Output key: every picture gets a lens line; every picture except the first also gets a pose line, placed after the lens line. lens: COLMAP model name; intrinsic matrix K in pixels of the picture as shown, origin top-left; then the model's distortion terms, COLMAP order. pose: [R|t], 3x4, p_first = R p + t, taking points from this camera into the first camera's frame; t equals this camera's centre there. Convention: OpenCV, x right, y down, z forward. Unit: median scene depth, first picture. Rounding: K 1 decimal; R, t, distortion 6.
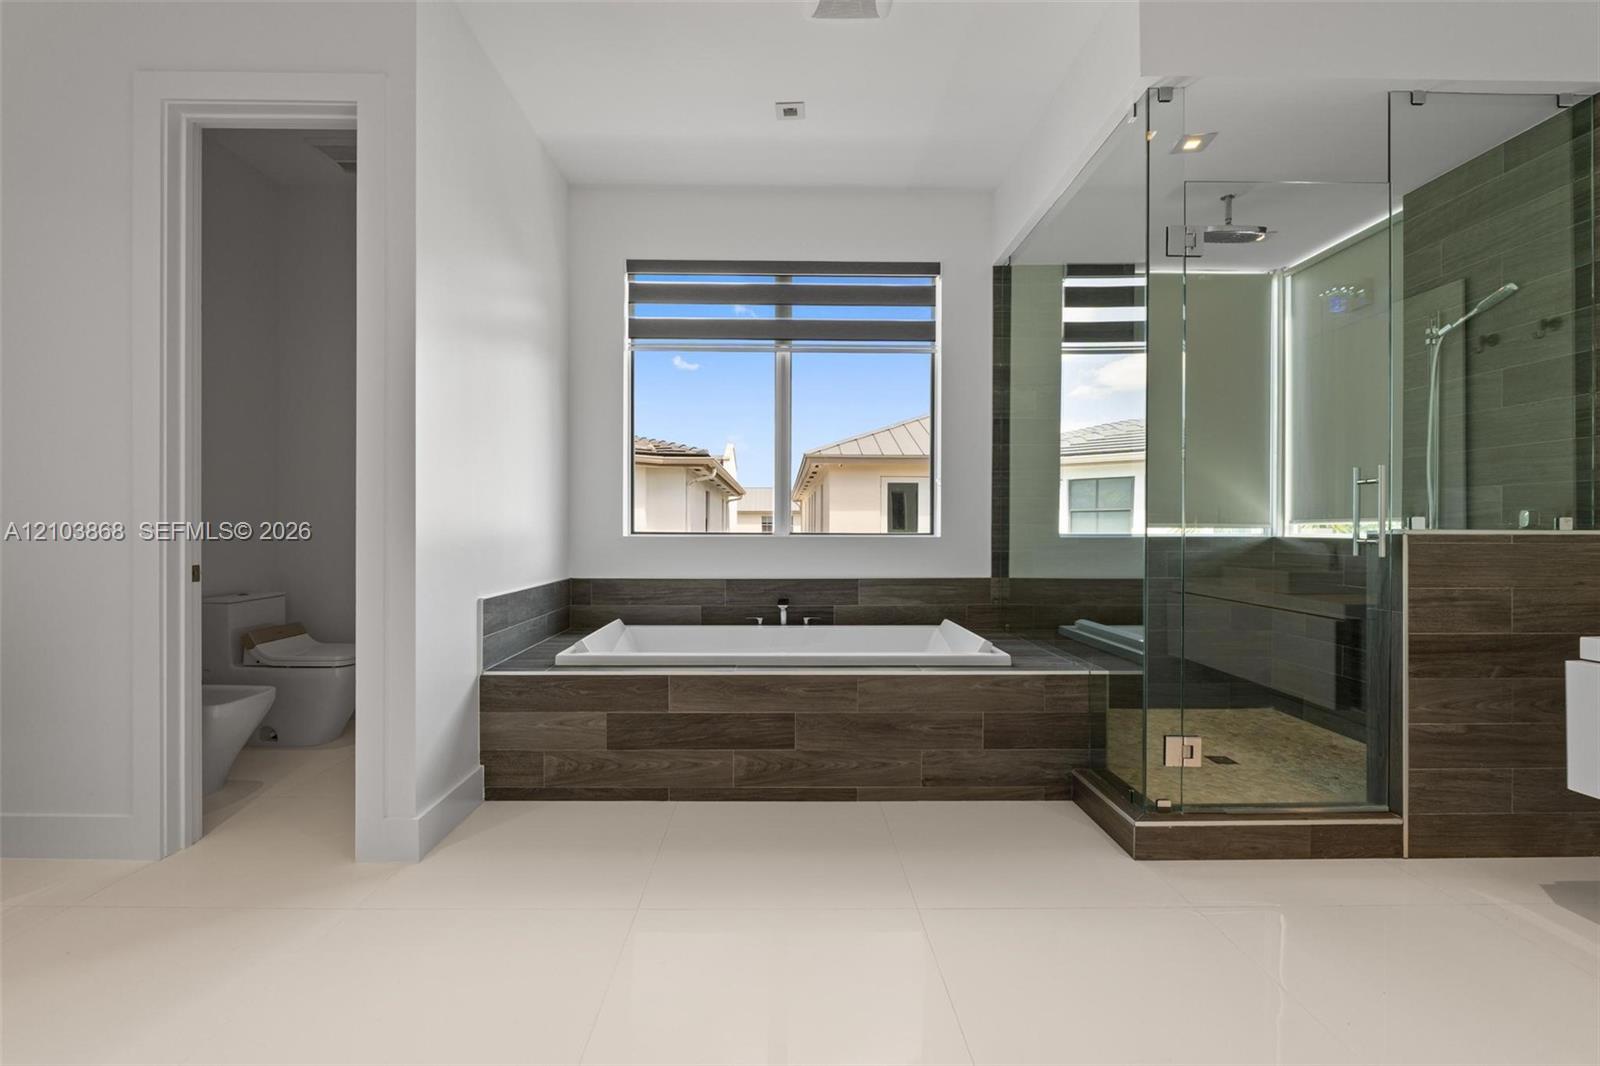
lens RADIAL K [[696.7, 0, 792.3], [0, 696.7, 534.9], [0, 0, 1]] dist [-0.001970, -0.000316]
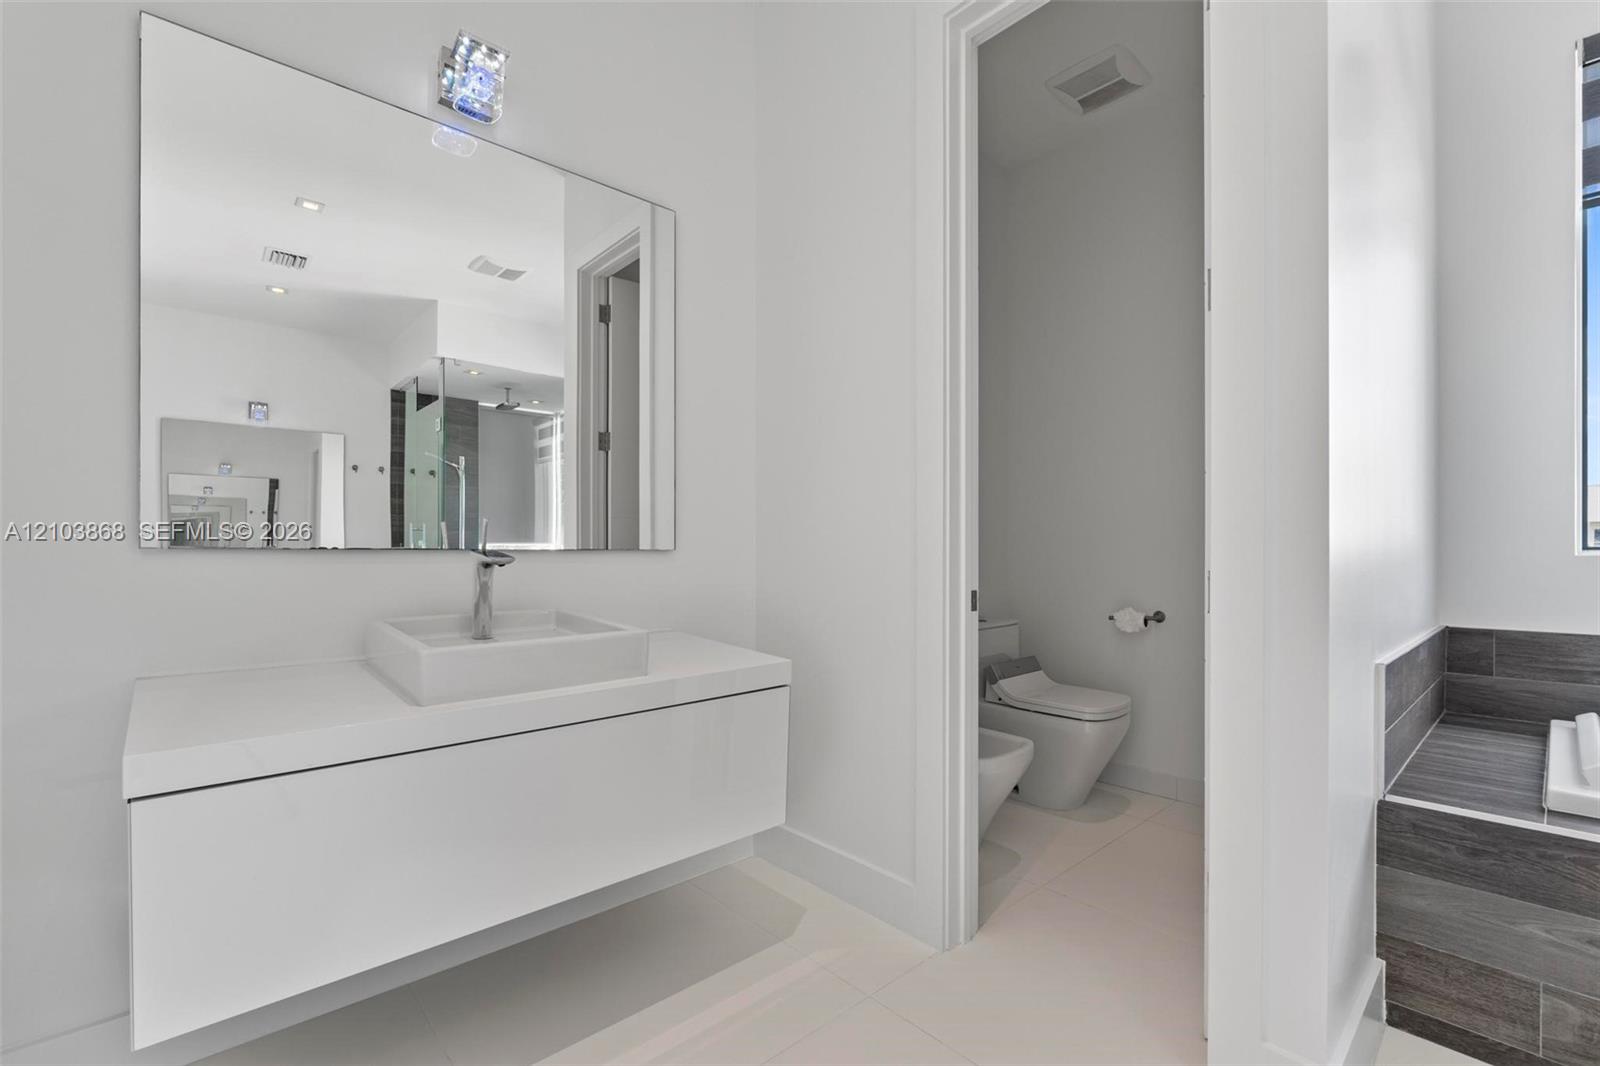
lens RADIAL K [[696.7, 0, 792.3], [0, 696.7, 534.9], [0, 0, 1]] dist [-0.001970, -0.000316]
pose [[0.659211, -0.024934, -0.751544, -0.325327], [-0.000223, 0.999444, -0.033355, 0.005746], [0.751958, 0.022156, 0.658839, 0.260488]]
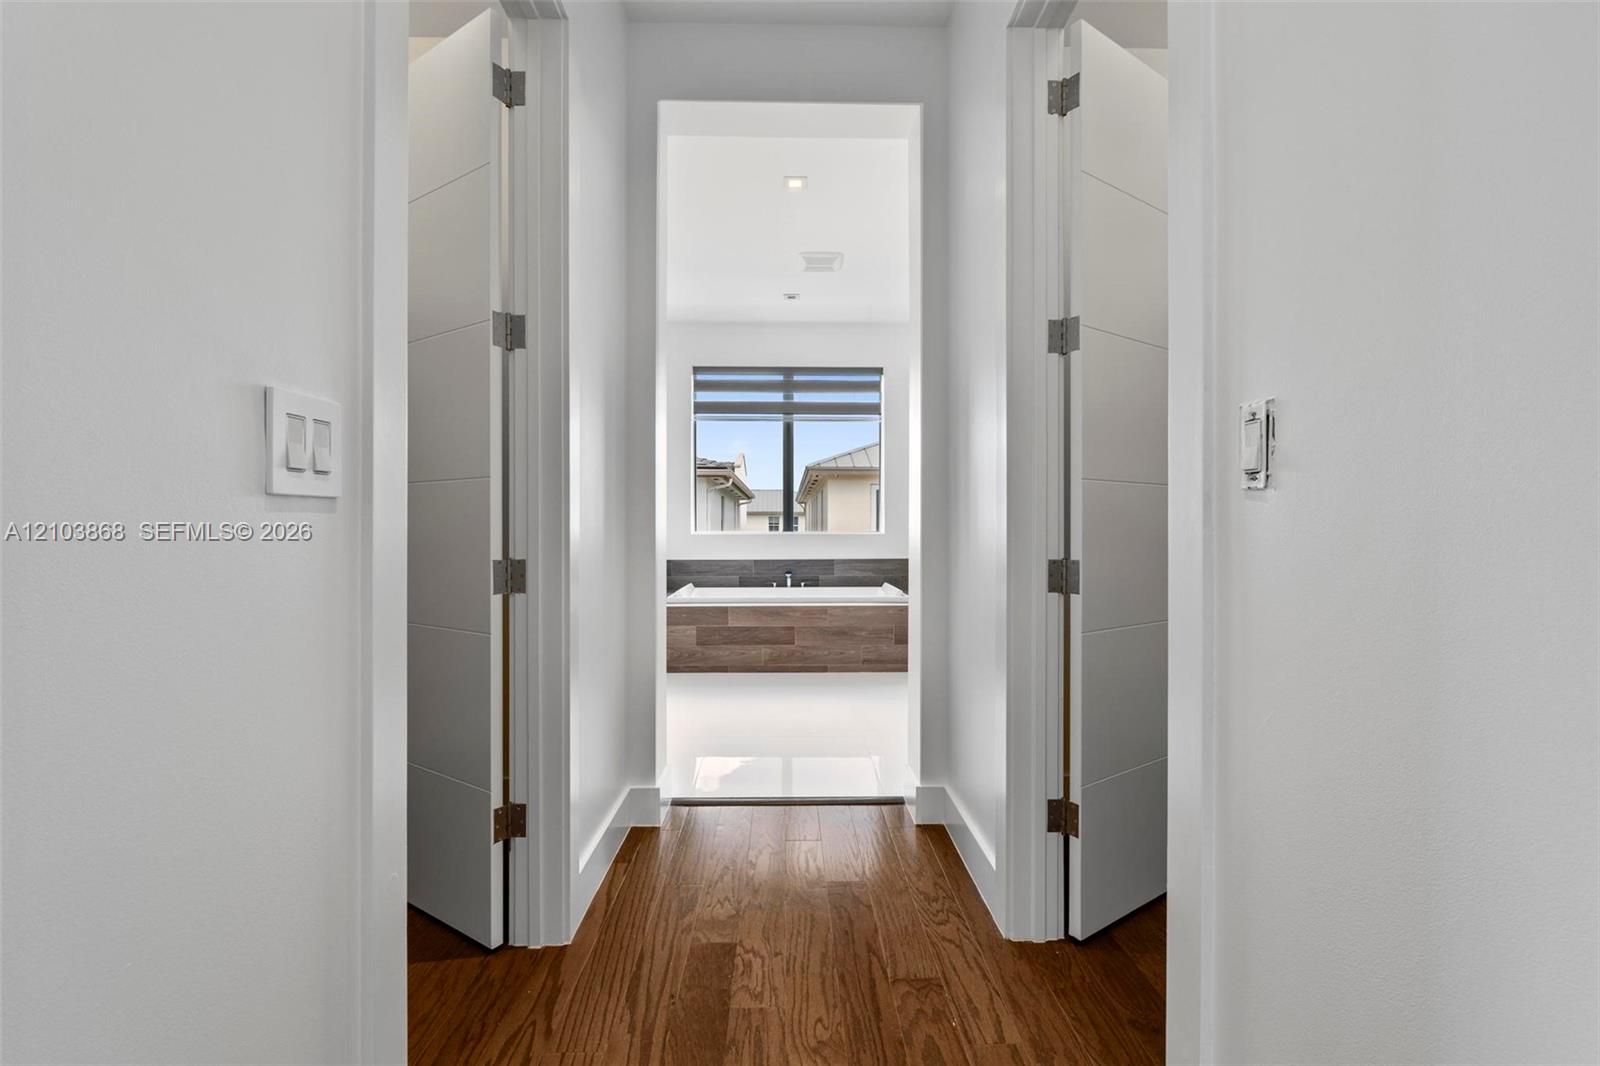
lens RADIAL K [[680.2, 0, 800.0], [0, 680.2, 533.0], [0, 0, 1]] dist [0.000005, -0.000120]
pose [[0.999988, -0.003987, 0.002840, 0.012791], [0.003994, 0.999989, -0.002494, 0.005894], [-0.002830, 0.002506, 0.999993, -0.823202]]
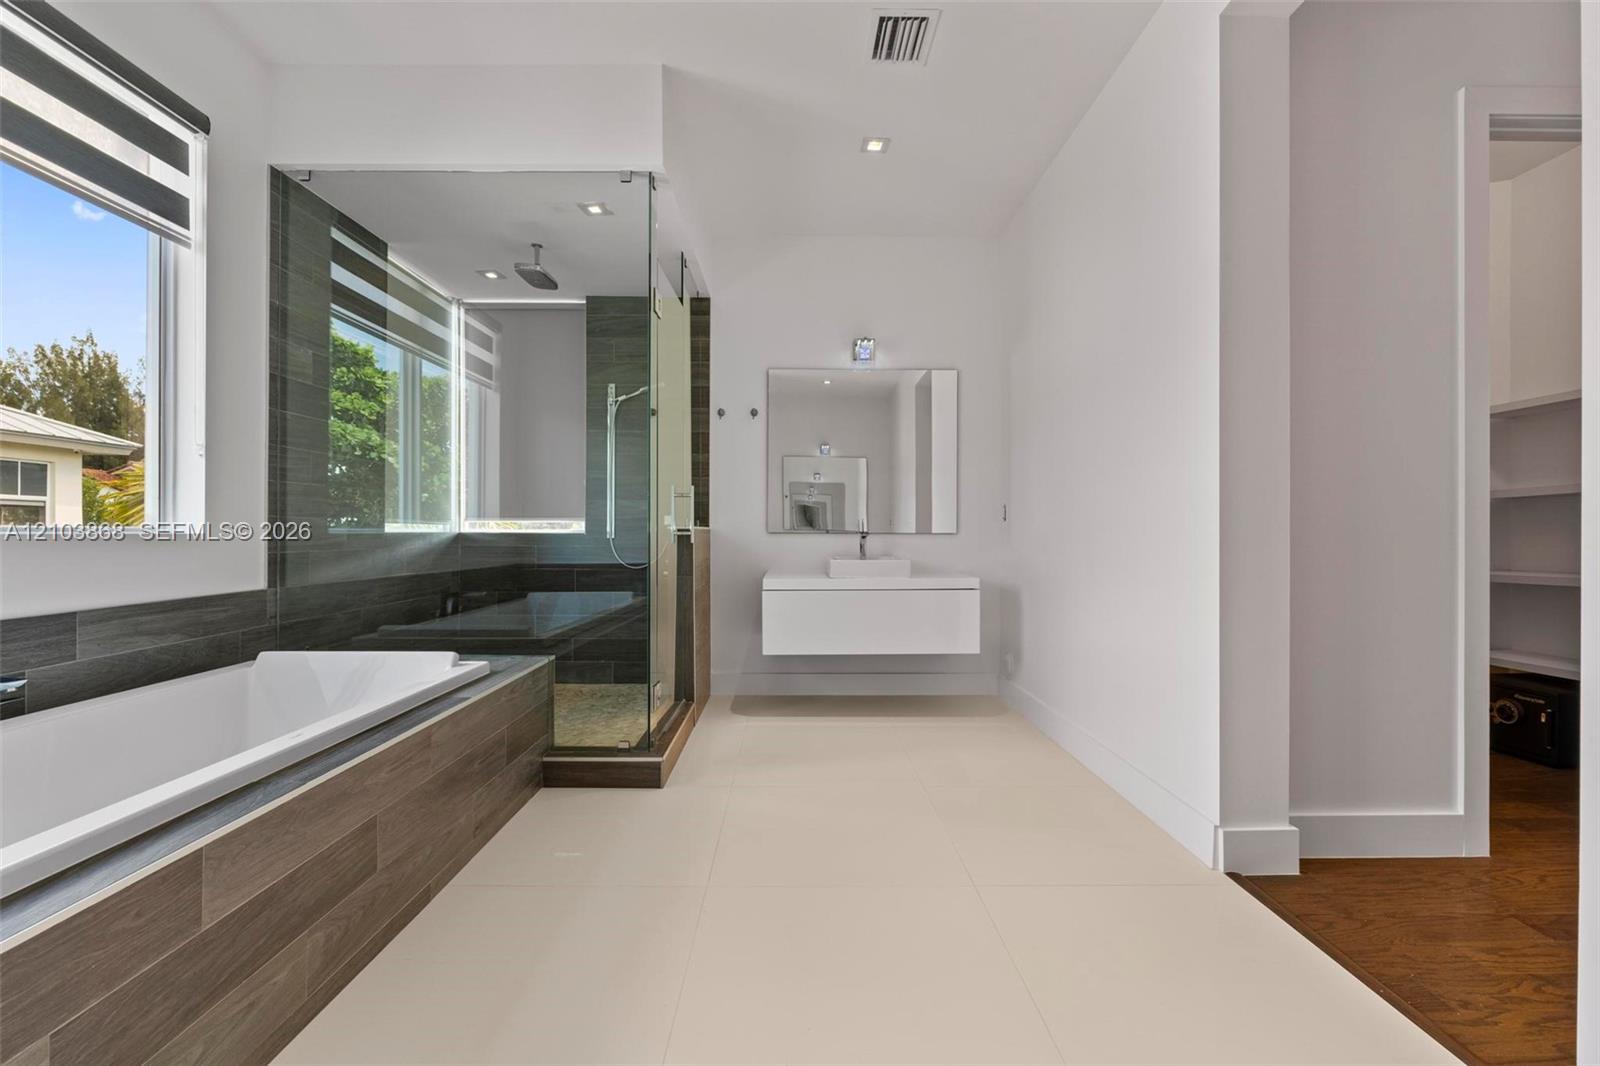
lens RADIAL K [[680.2, 0, 800.0], [0, 680.2, 533.0], [0, 0, 1]] dist [0.000005, -0.000120]
pose [[0.008868, -0.003999, 0.999953, -0.576716], [0.002823, 0.999988, 0.003974, 0.002028], [-0.999957, 0.002788, 0.008879, 0.587564]]
